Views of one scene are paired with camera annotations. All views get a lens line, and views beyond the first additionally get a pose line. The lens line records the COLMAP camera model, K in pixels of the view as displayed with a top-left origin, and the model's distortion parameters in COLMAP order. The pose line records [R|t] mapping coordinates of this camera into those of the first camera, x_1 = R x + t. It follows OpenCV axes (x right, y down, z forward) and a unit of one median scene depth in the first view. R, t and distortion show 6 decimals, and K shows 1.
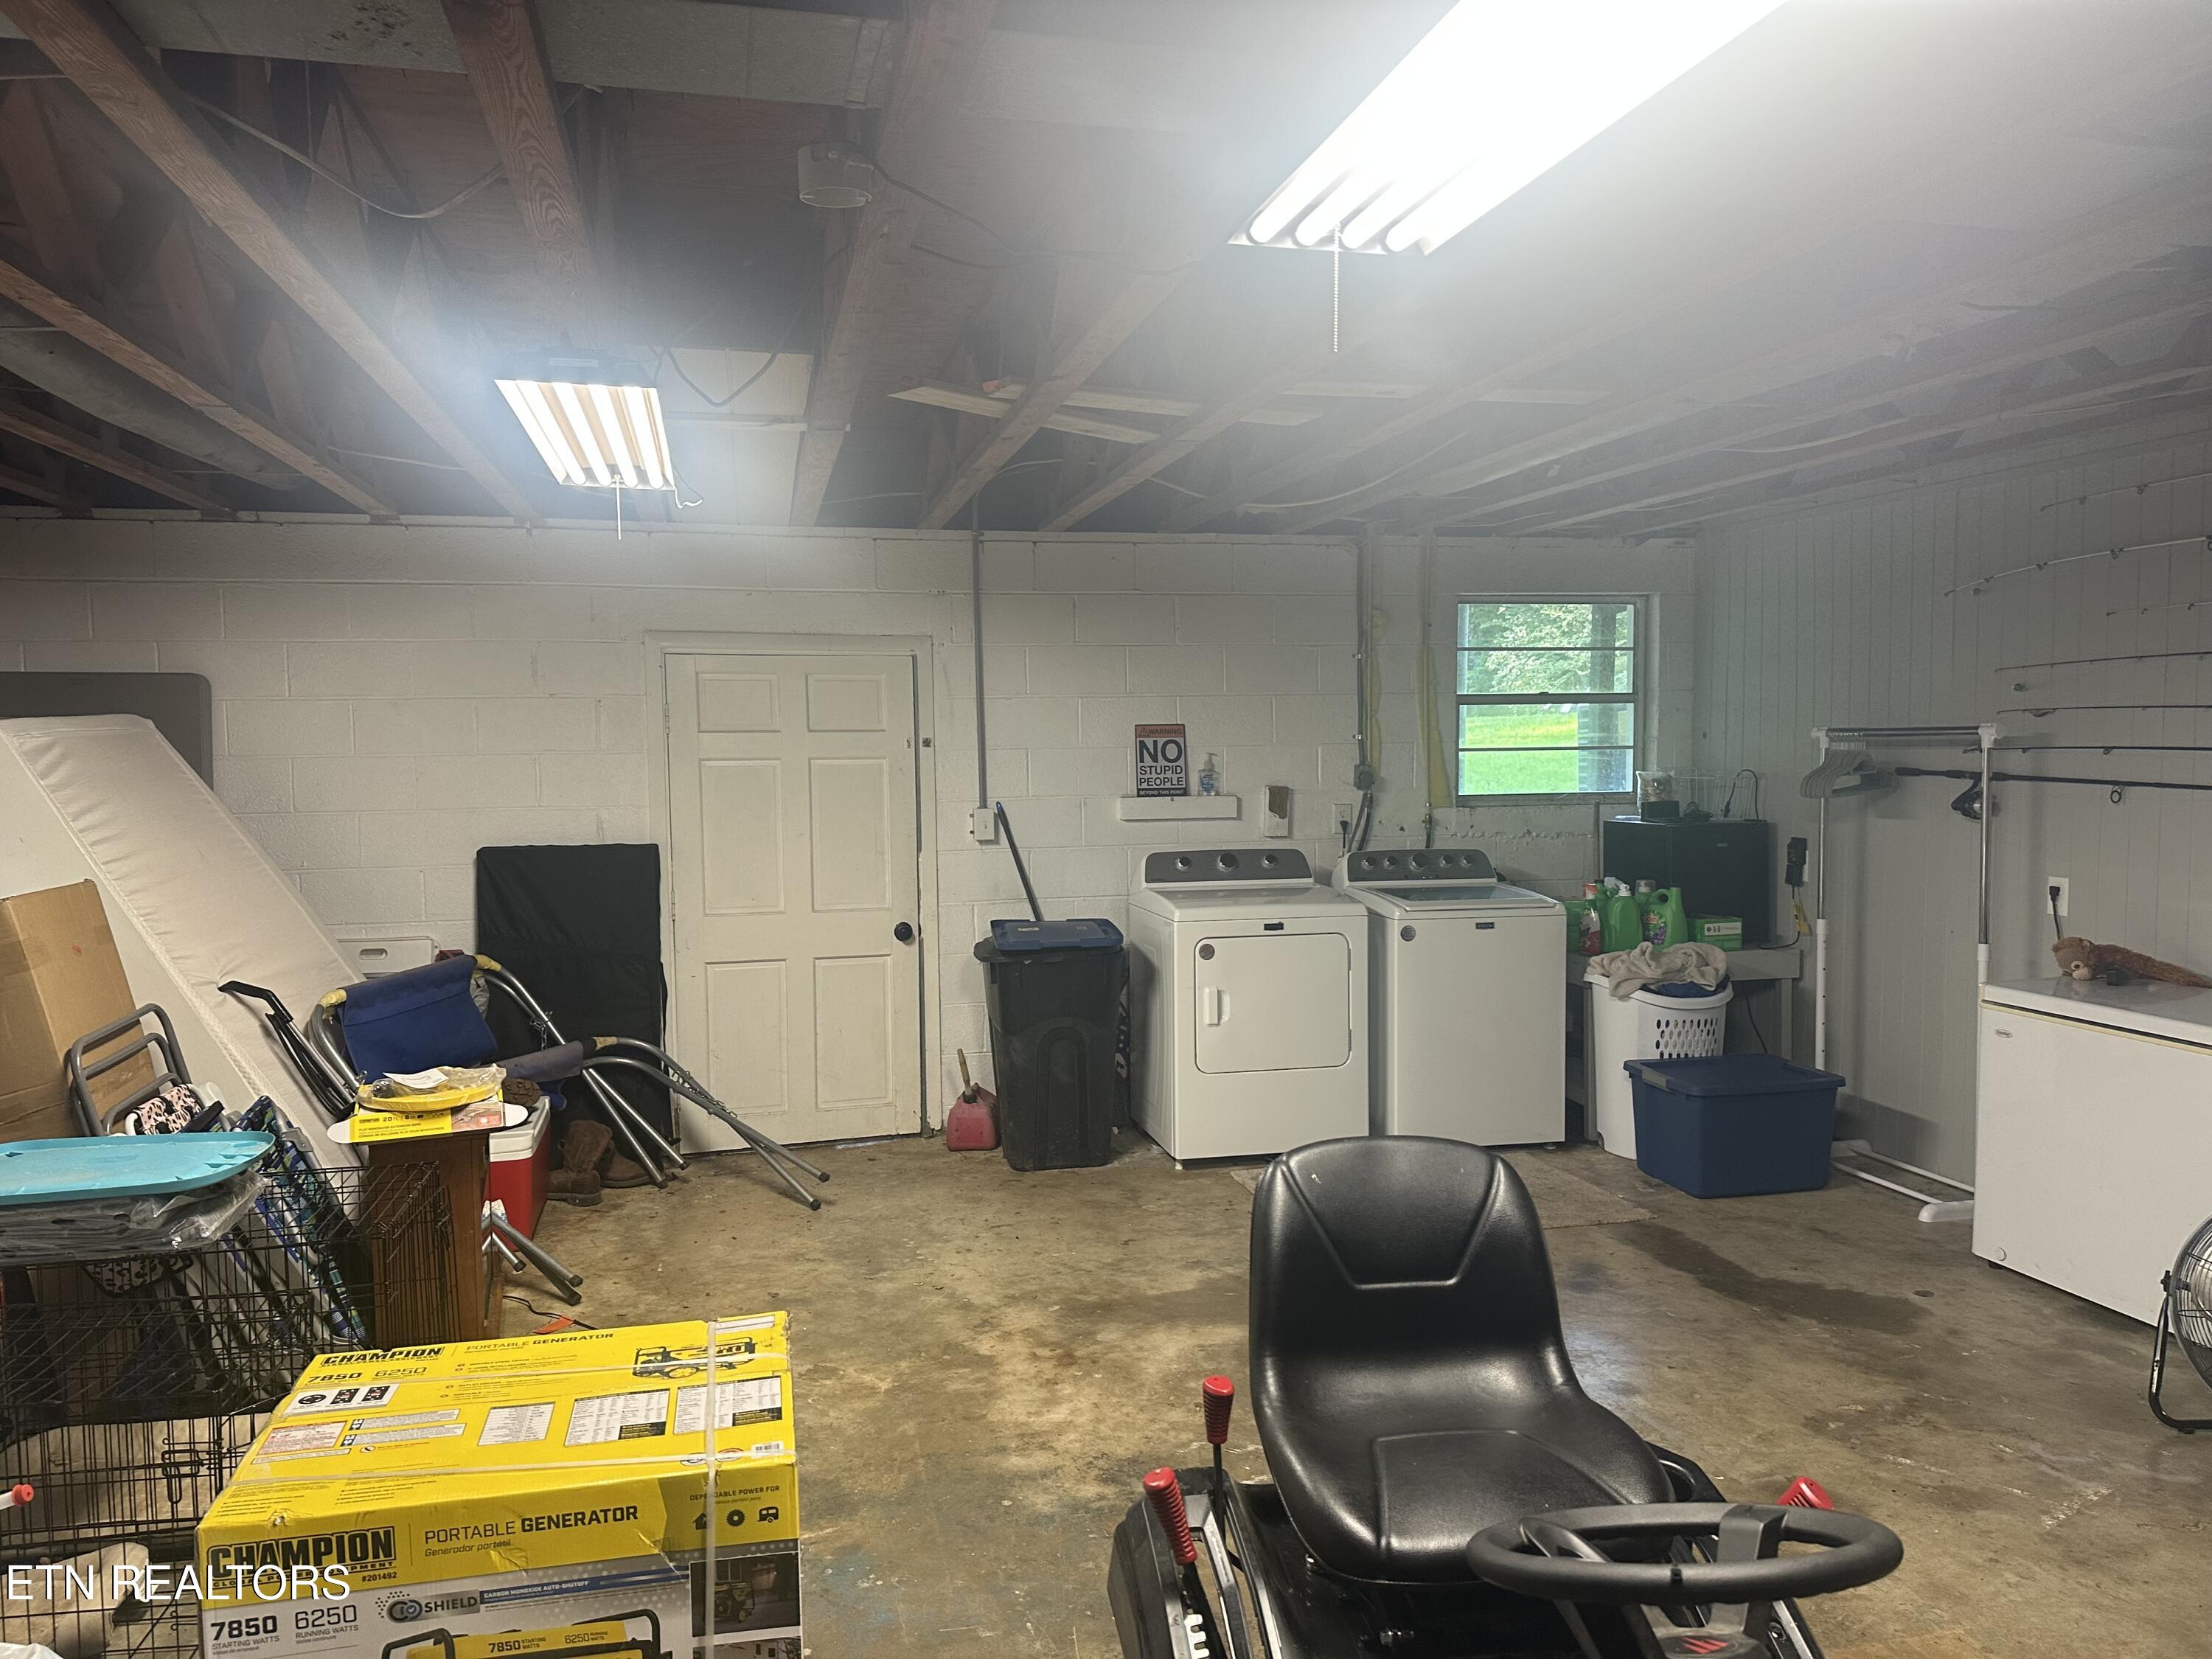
lens RADIAL K [[1554.6, 0, 1087.4], [0, 1554.6, 831.9], [0, 0, 1]] dist [0.033366, -0.046942]
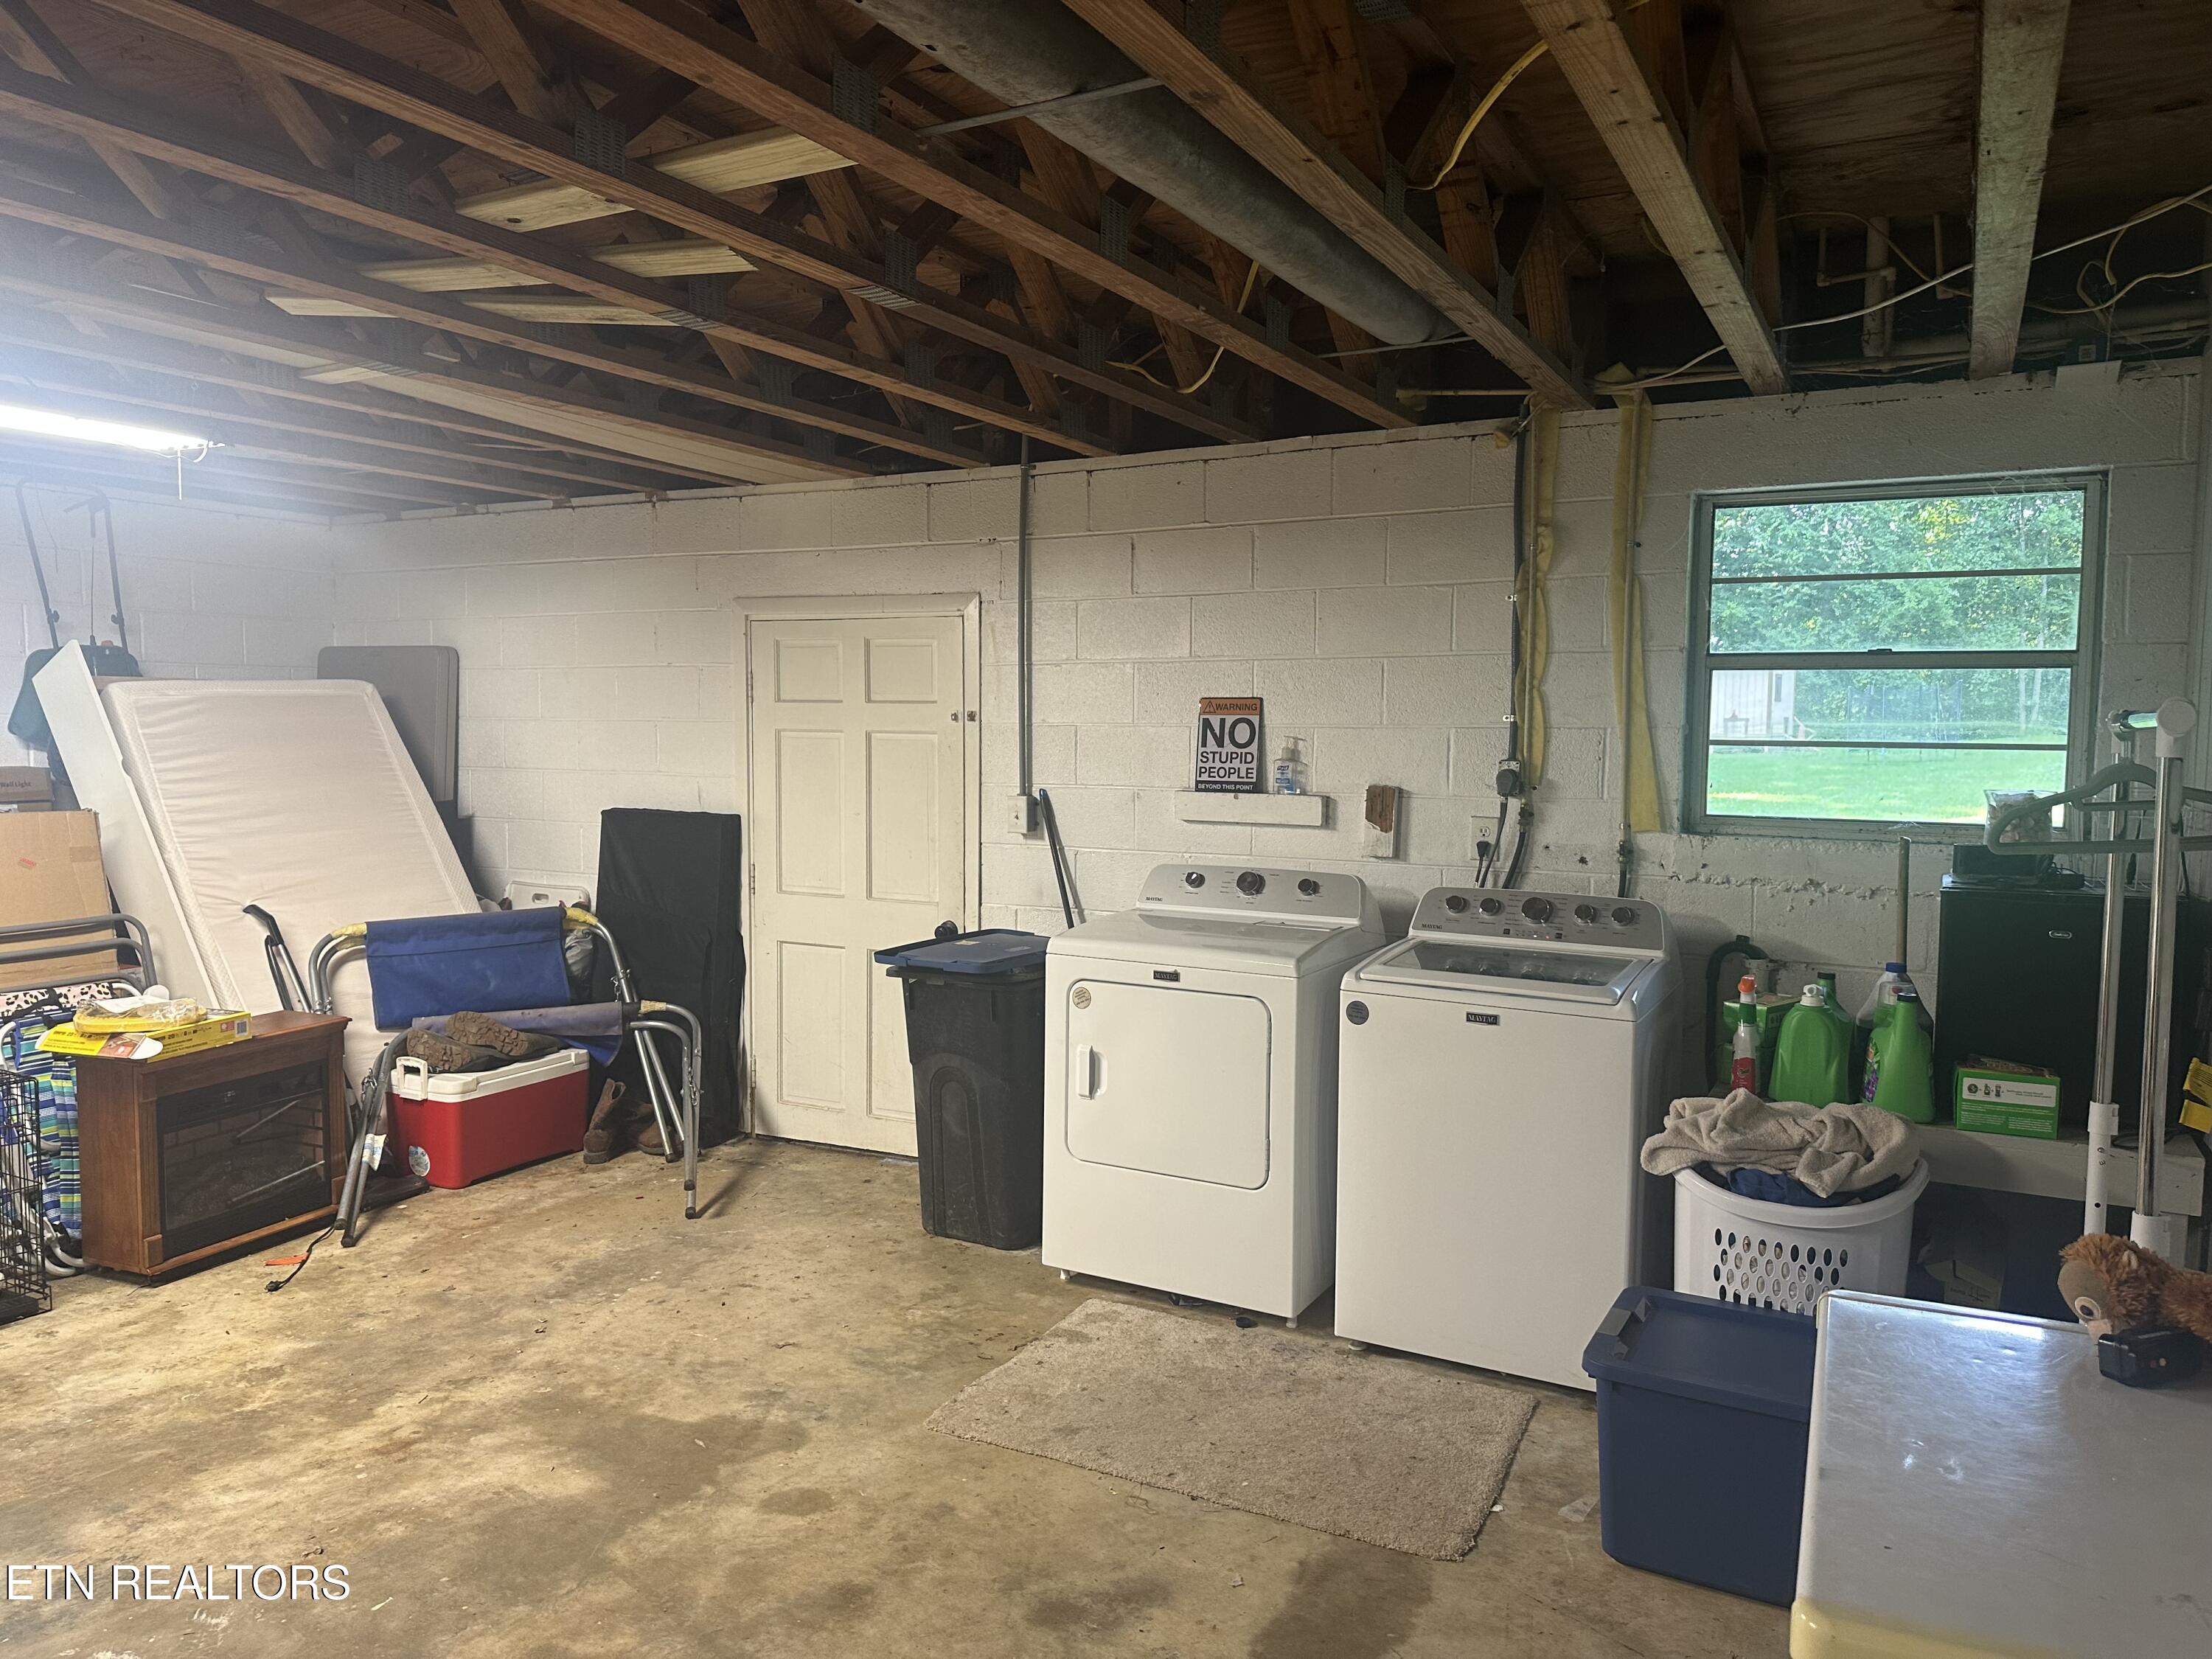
lens RADIAL K [[1554.6, 0, 1112.5], [0, 1554.6, 808.6], [0, 0, 1]] dist [0.033366, -0.046942]
pose [[0.740873, 0.053902, -0.669479, 0.572903], [-0.057484, 0.998206, 0.016755, -0.026928], [0.669181, 0.026071, 0.742642, 0.443583]]
